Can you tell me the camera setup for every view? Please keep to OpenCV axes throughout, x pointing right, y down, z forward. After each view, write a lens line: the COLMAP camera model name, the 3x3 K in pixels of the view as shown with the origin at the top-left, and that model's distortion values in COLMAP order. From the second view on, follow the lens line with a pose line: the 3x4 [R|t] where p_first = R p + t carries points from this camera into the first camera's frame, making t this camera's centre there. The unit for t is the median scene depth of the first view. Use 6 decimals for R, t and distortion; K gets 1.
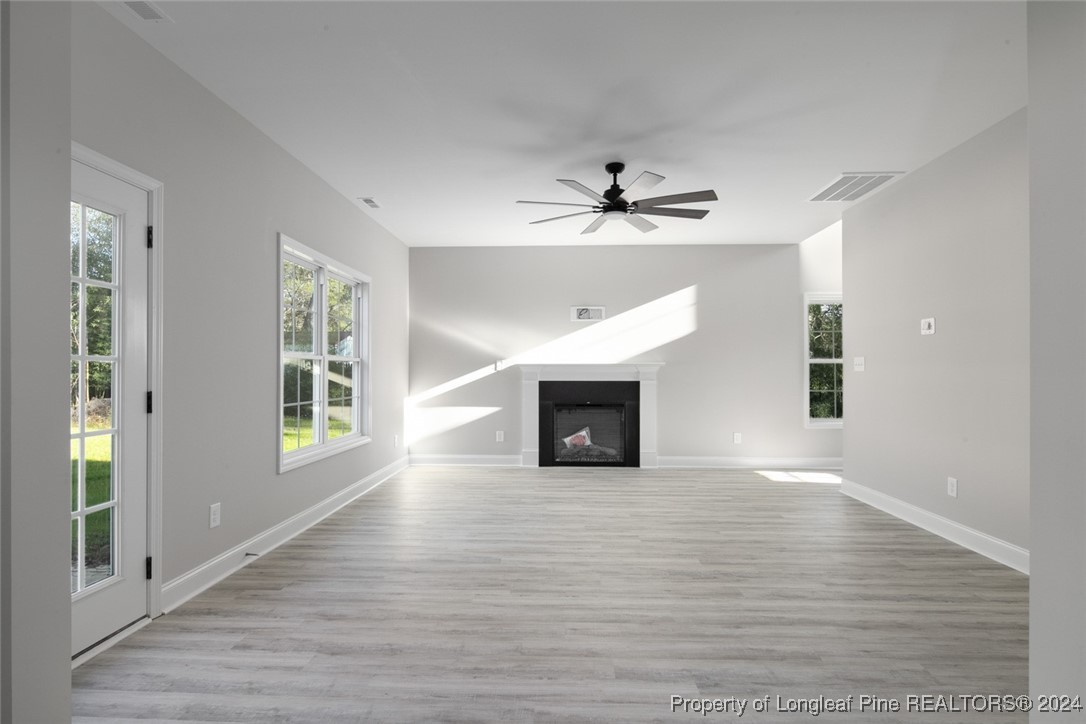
lens RADIAL K [[526.6, 0, 542.4], [0, 526.6, 366.2], [0, 0, 1]] dist [0.000827, 0.000280]
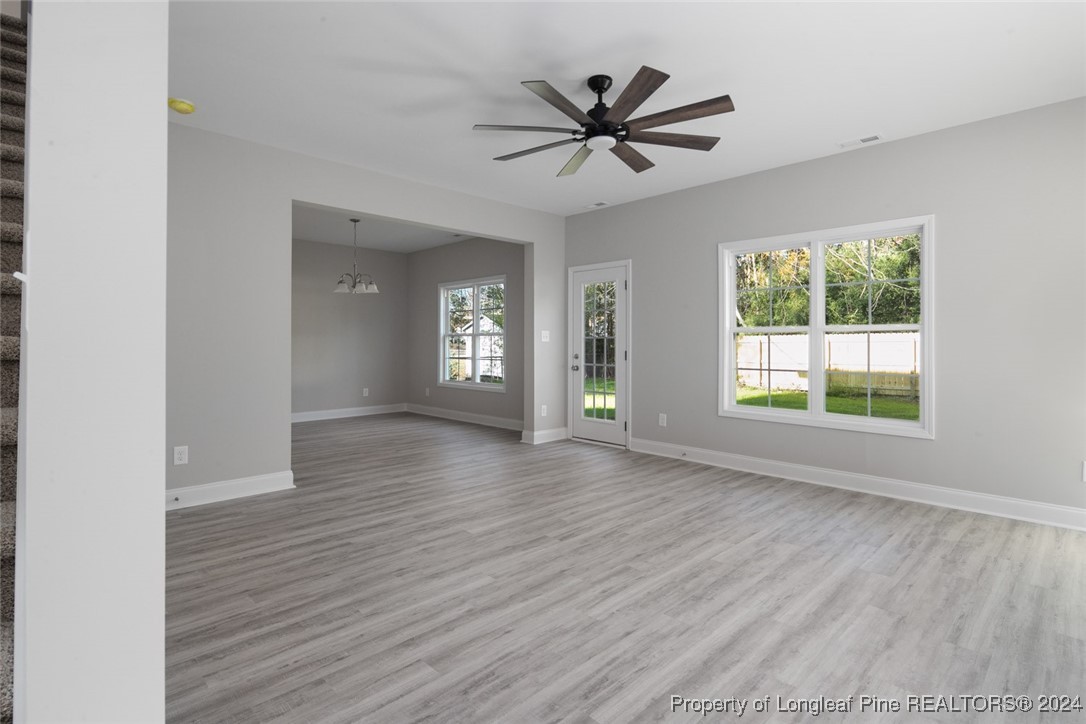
lens RADIAL K [[526.6, 0, 542.4], [0, 526.6, 366.2], [0, 0, 1]] dist [0.000827, 0.000280]
pose [[-0.684989, 0.032824, -0.727813, 0.982500], [0.005407, 0.999186, 0.039975, 0.017600], [0.728533, 0.023447, -0.684609, 1.900582]]
